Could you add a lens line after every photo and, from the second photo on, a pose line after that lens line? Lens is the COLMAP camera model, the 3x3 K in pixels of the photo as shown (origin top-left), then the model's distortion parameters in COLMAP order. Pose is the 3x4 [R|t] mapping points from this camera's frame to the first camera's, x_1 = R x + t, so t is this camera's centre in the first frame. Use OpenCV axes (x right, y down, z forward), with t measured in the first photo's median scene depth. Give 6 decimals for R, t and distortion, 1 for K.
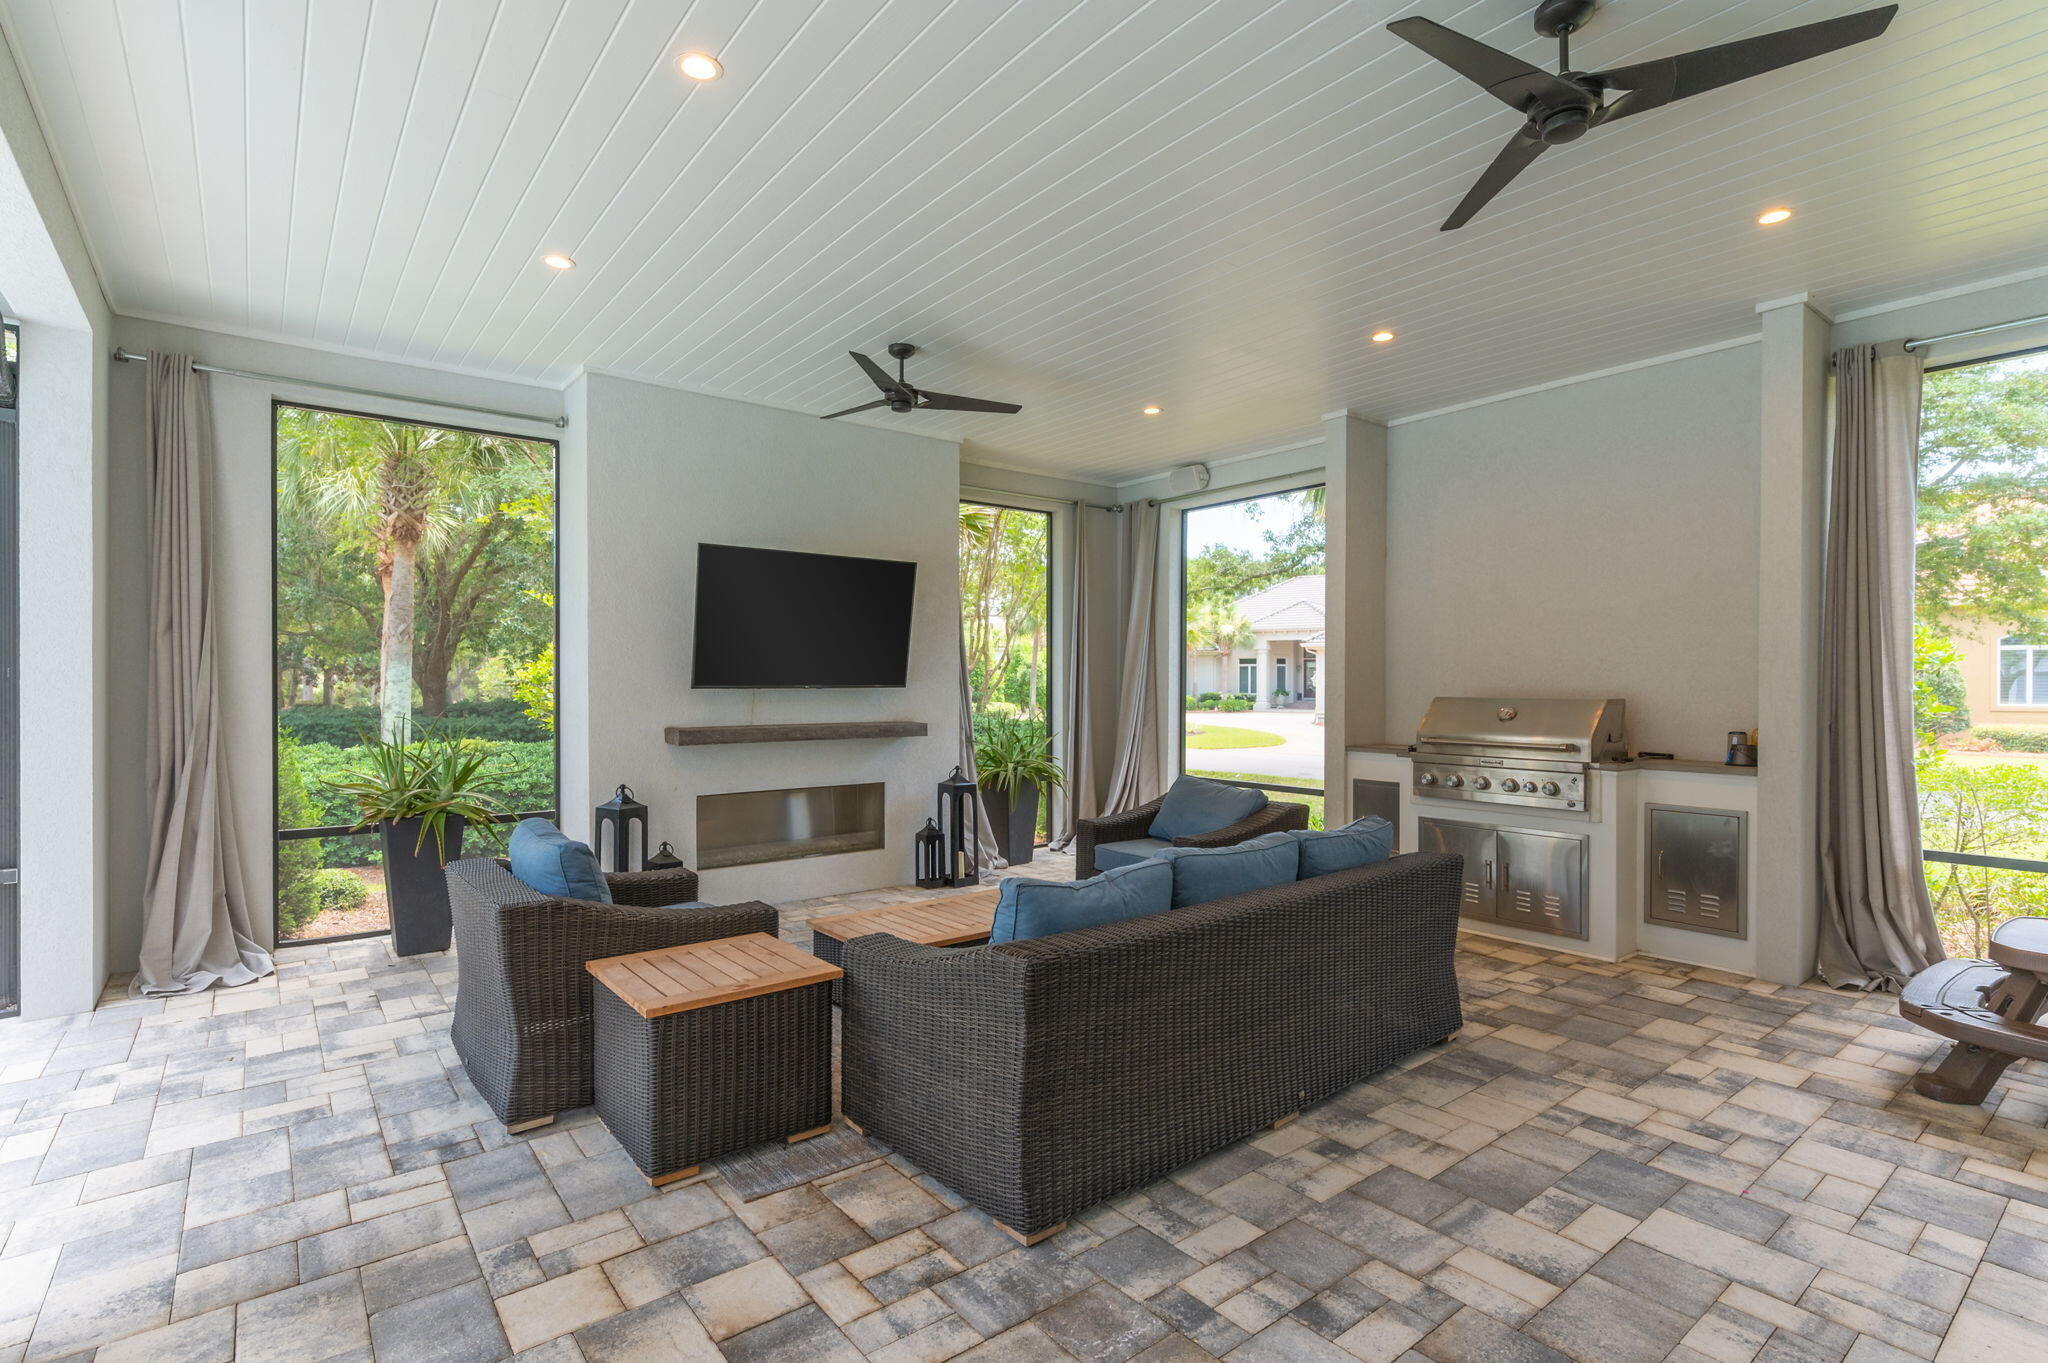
lens RADIAL K [[978.5, 0, 1027.7], [0, 978.5, 691.1], [0, 0, 1]] dist [0.000371, -0.000264]
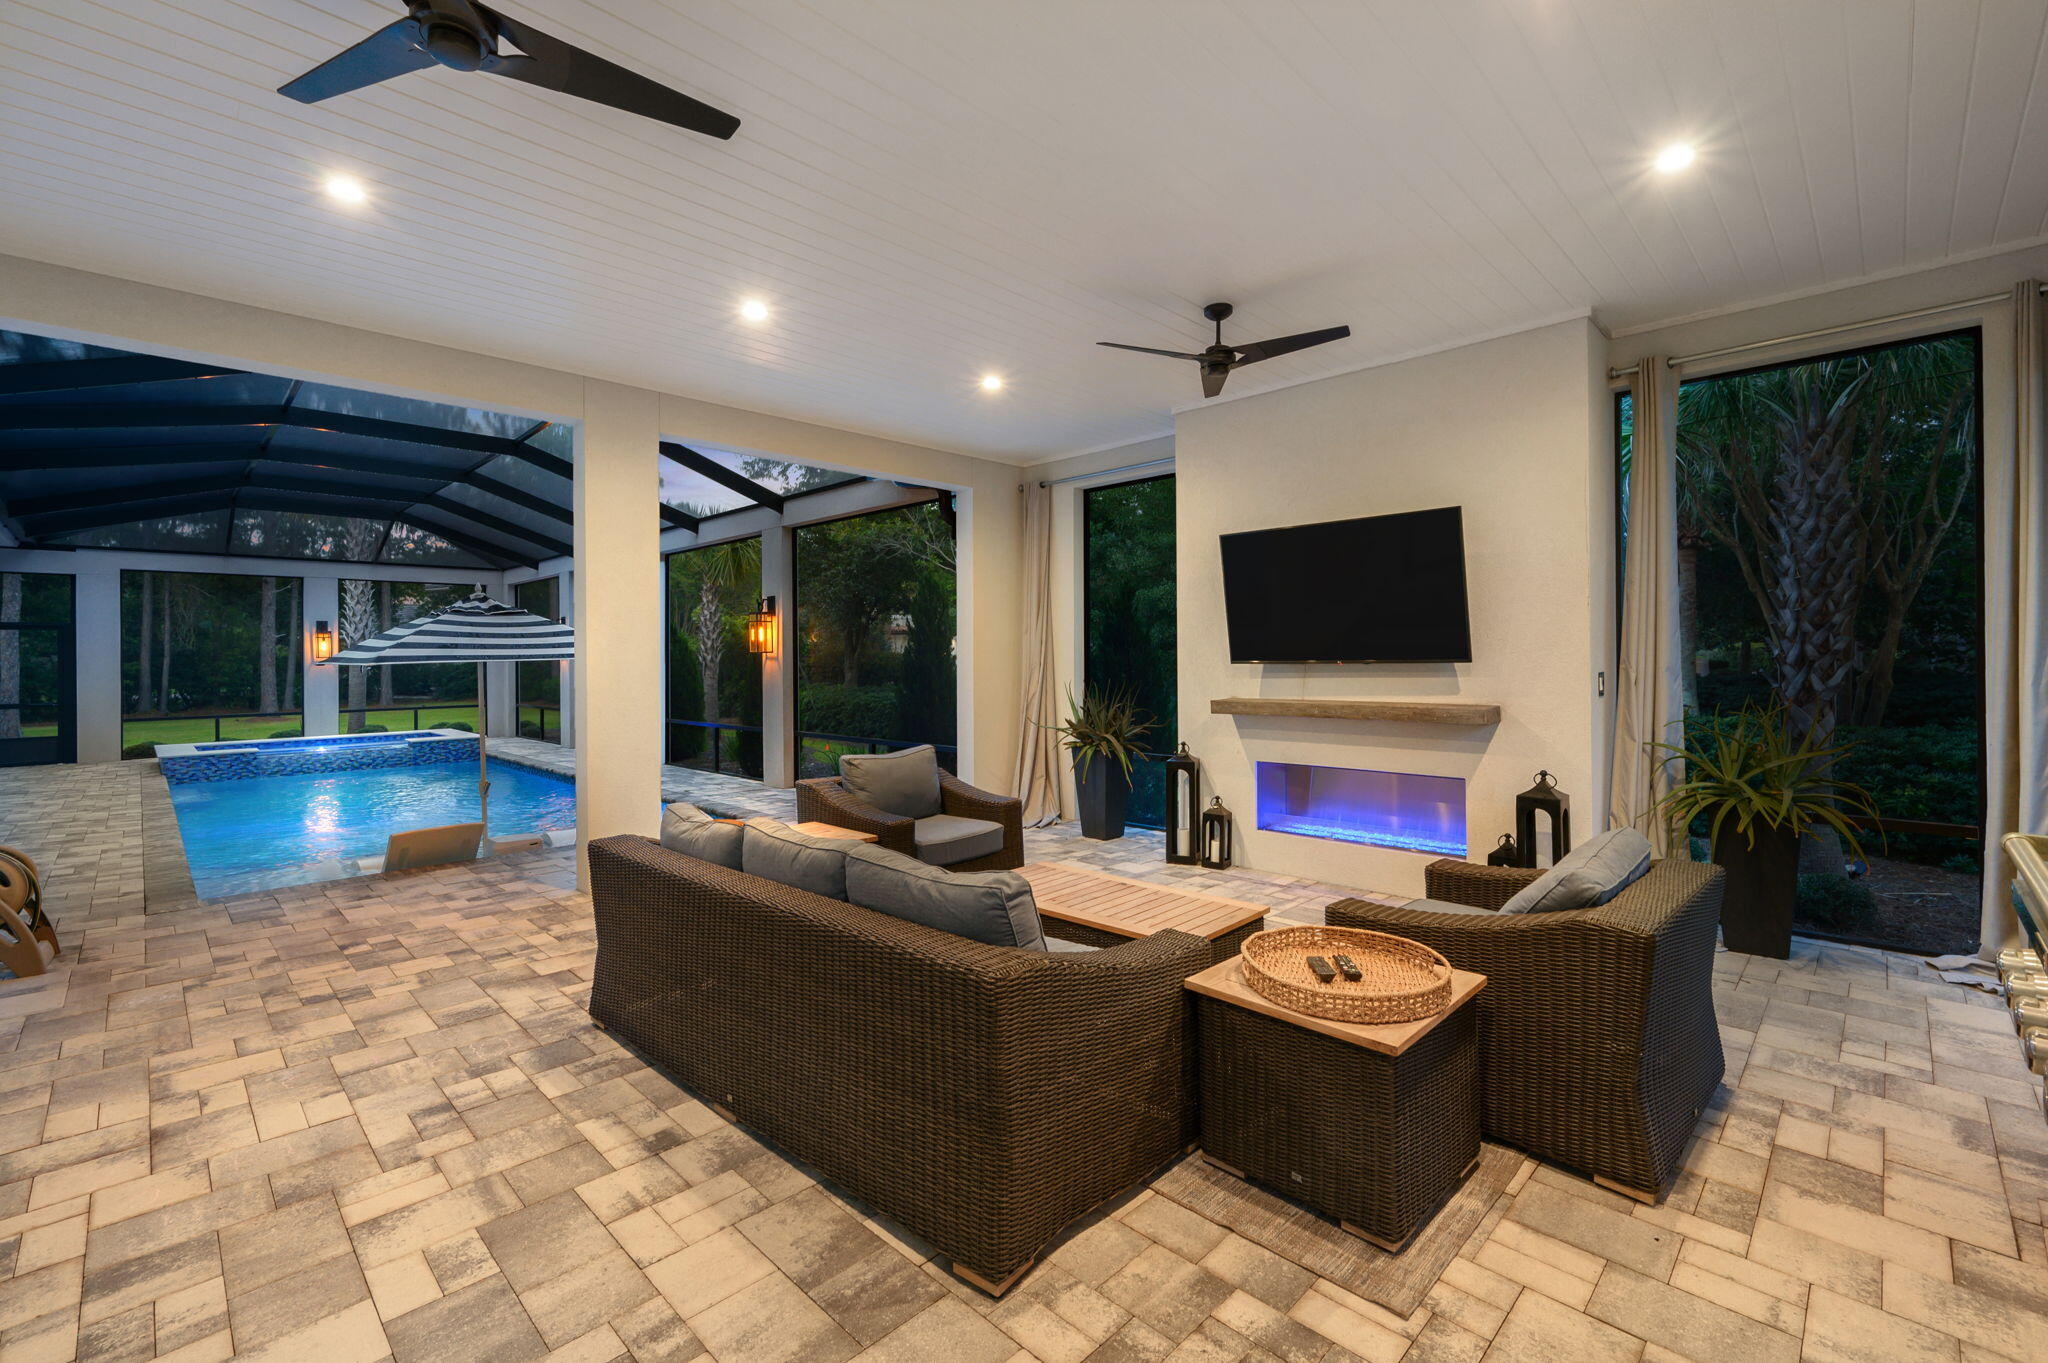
lens RADIAL K [[874.3, 0, 1027.2], [0, 874.3, 665.8], [0, 0, 1]] dist [0.000333, 0.000382]
pose [[0.119558, 0.005778, -0.992810, 1.307806], [0.003863, 0.999973, 0.006285, -0.022419], [0.992820, -0.004587, 0.119533, 1.331839]]
